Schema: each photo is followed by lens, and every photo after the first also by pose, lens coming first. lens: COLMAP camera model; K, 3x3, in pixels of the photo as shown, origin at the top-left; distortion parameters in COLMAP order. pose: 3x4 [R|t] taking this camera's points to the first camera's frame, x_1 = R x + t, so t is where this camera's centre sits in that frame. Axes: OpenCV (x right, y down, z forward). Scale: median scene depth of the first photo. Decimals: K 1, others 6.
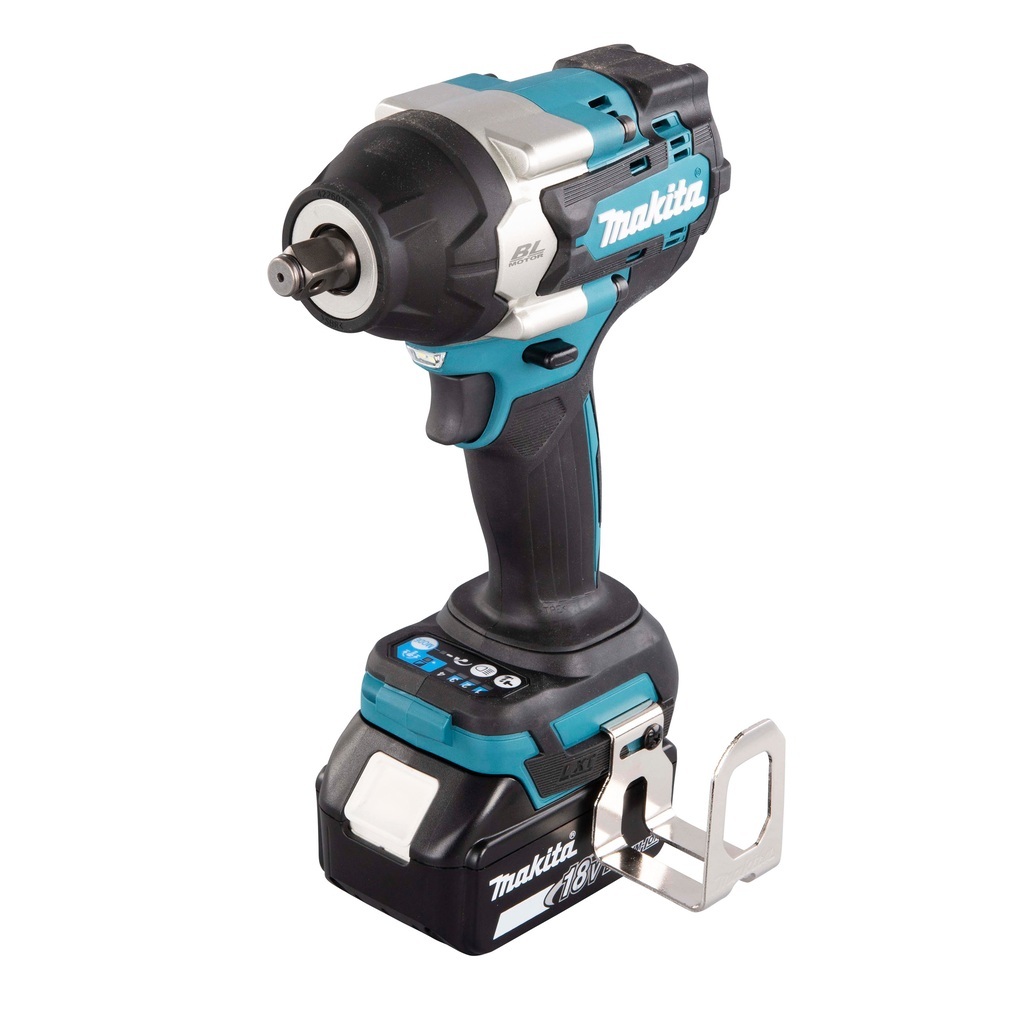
lens RADIAL K [[3400.5, 0, 513.0], [0, 3400.5, 513.0], [0, 0, 1]] dist [0.116596, 0.181337]
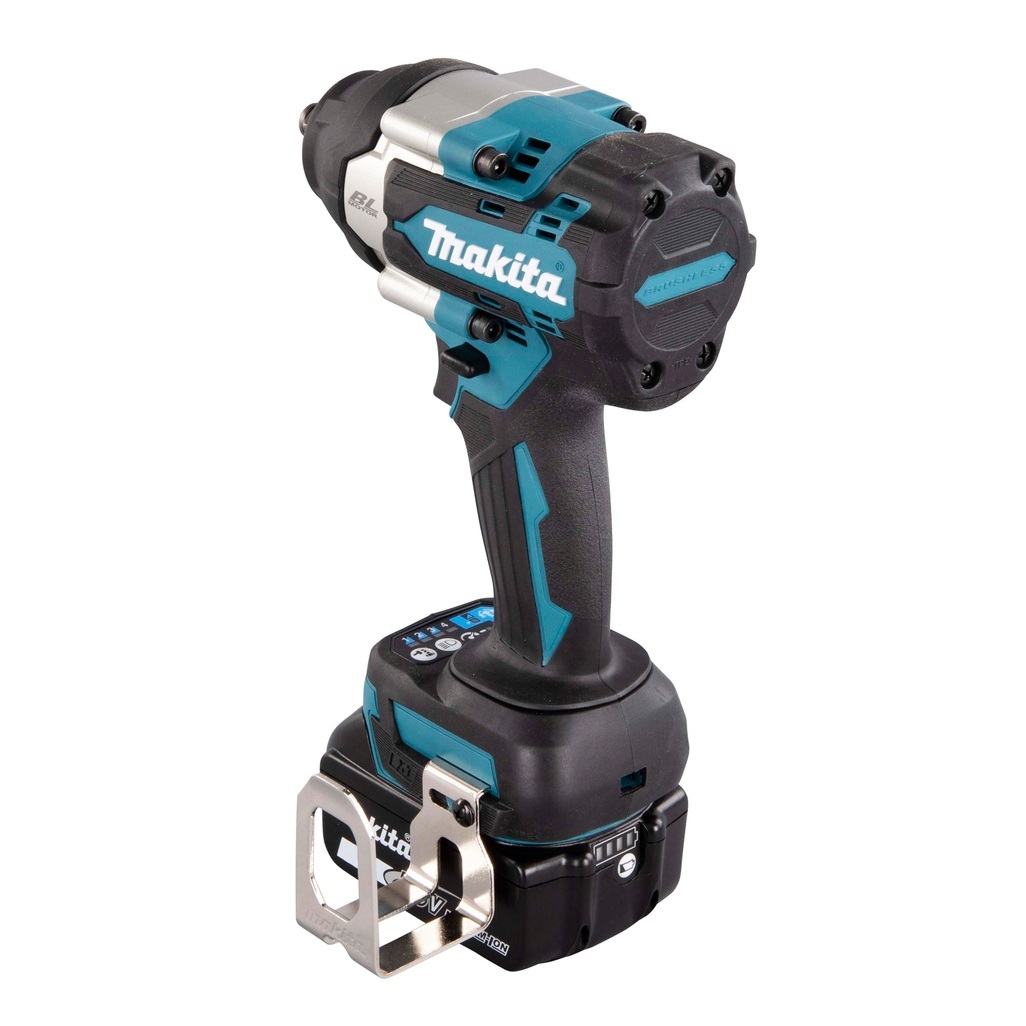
lens RADIAL K [[3397.6, 0, 512.6], [0, 3397.6, 457.7], [0, 0, 1]] dist [0.168544, 1.031792]
pose [[-0.070750, 0.406434, -0.910937, 0.888101], [-0.448669, 0.802664, 0.392972, -0.403148], [0.890893, 0.436512, 0.125566, 0.876789]]
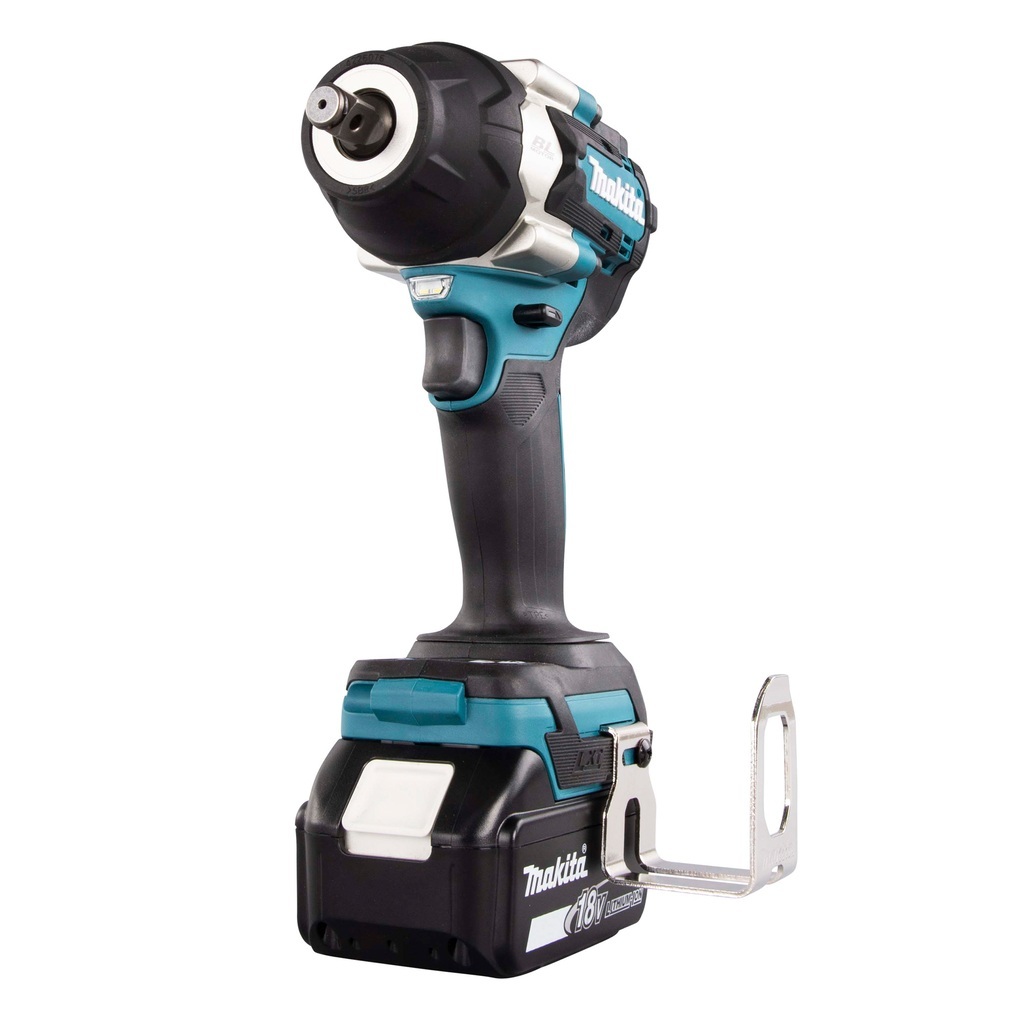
lens RADIAL K [[1706.1, 0, 513.1], [0, 1706.1, 377.2], [0, 0, 1]] dist [-0.034405, -0.034924]
pose [[0.963456, 0.022741, 0.266900, -0.129917], [0.126402, 0.839880, -0.527848, 0.233713], [-0.236168, 0.542295, 0.806313, 0.580039]]
